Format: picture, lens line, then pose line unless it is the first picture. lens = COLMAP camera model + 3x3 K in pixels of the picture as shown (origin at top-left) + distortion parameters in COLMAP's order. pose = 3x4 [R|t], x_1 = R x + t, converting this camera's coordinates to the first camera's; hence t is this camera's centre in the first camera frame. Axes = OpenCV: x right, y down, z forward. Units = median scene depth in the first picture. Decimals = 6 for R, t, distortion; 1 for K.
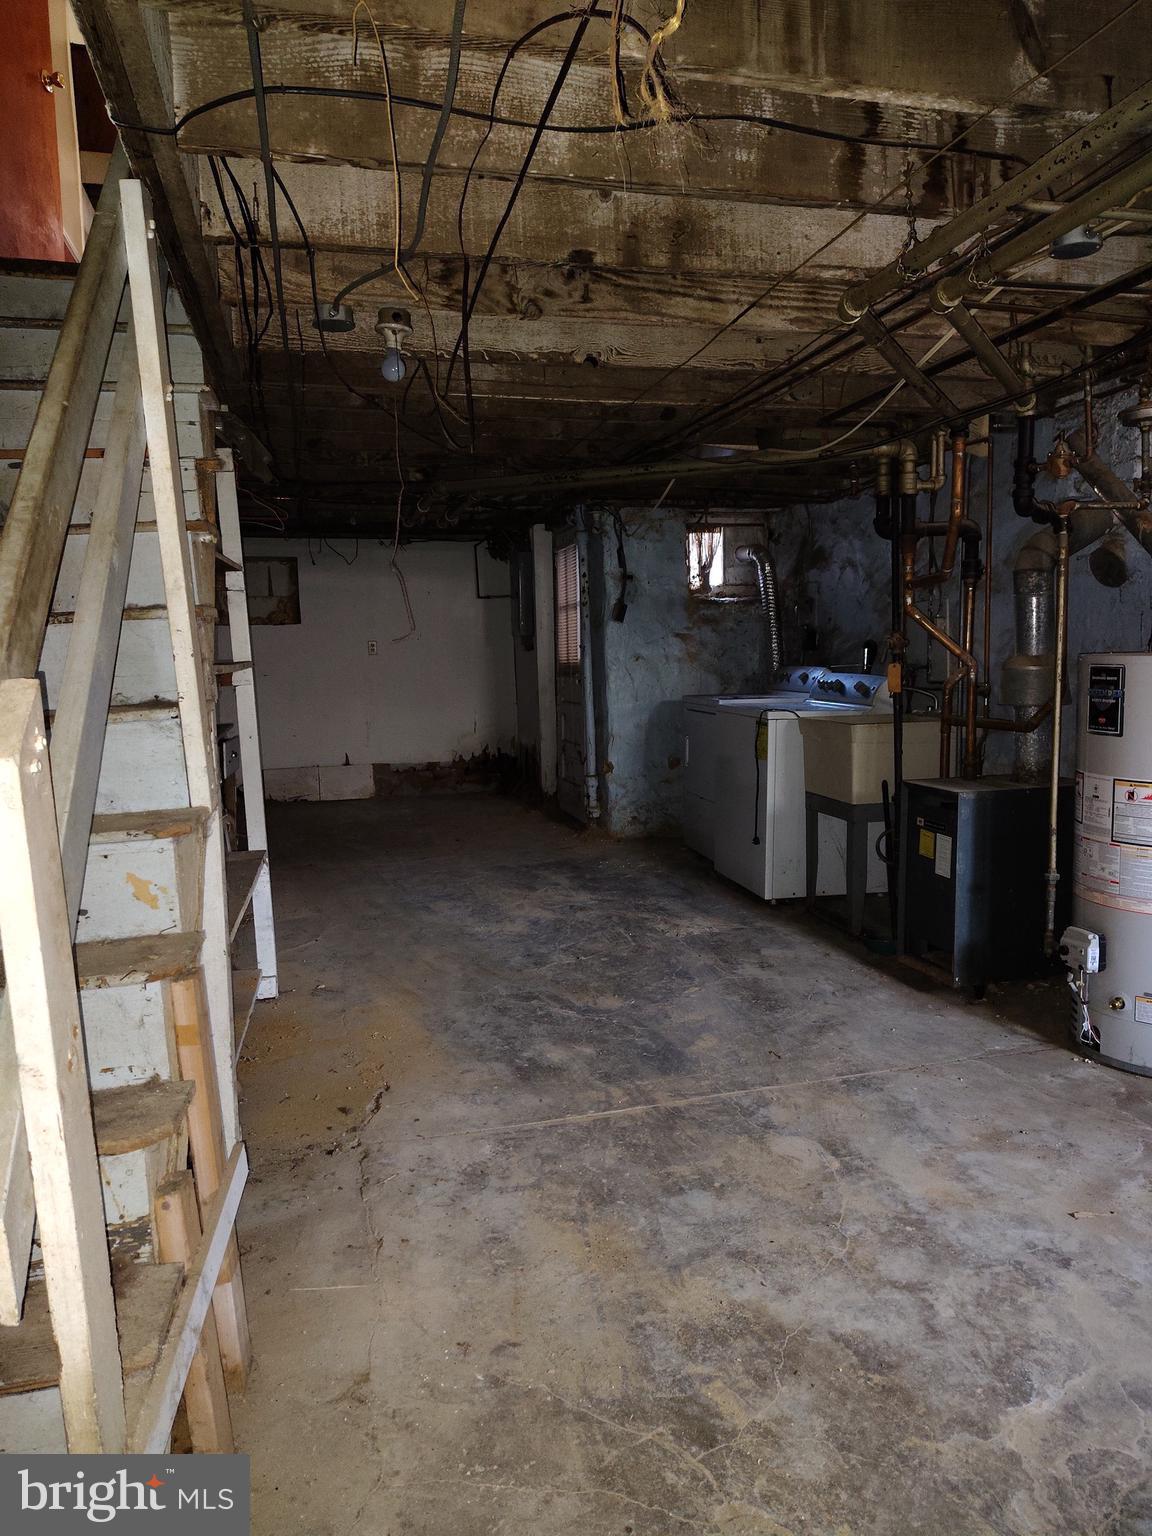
lens RADIAL K [[1050.8, 0, 587.3], [0, 1050.8, 772.3], [0, 0, 1]] dist [0.056267, -0.060466]
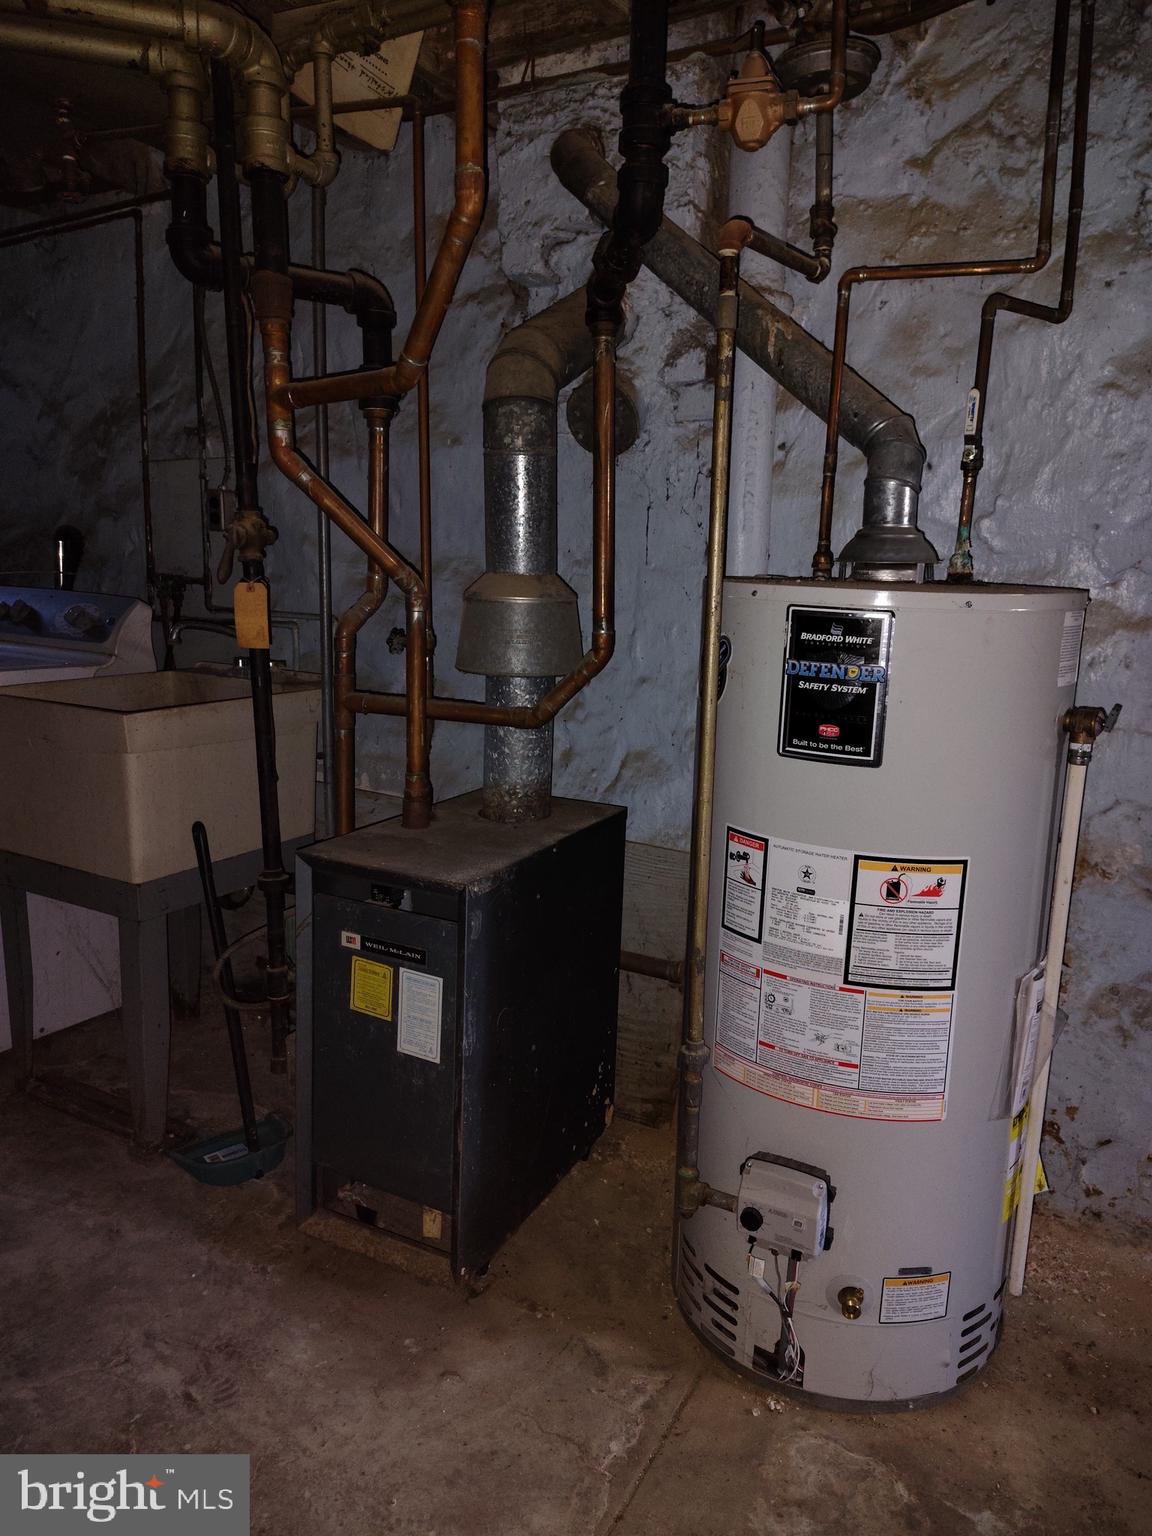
lens RADIAL K [[1050.8, 0, 583.1], [0, 1050.8, 750.0], [0, 0, 1]] dist [0.056267, -0.060466]
pose [[0.691141, -0.097197, 0.716154, 0.083766], [0.044899, 0.994776, 0.091680, -0.085044], [-0.721324, -0.031210, 0.691894, 0.744122]]
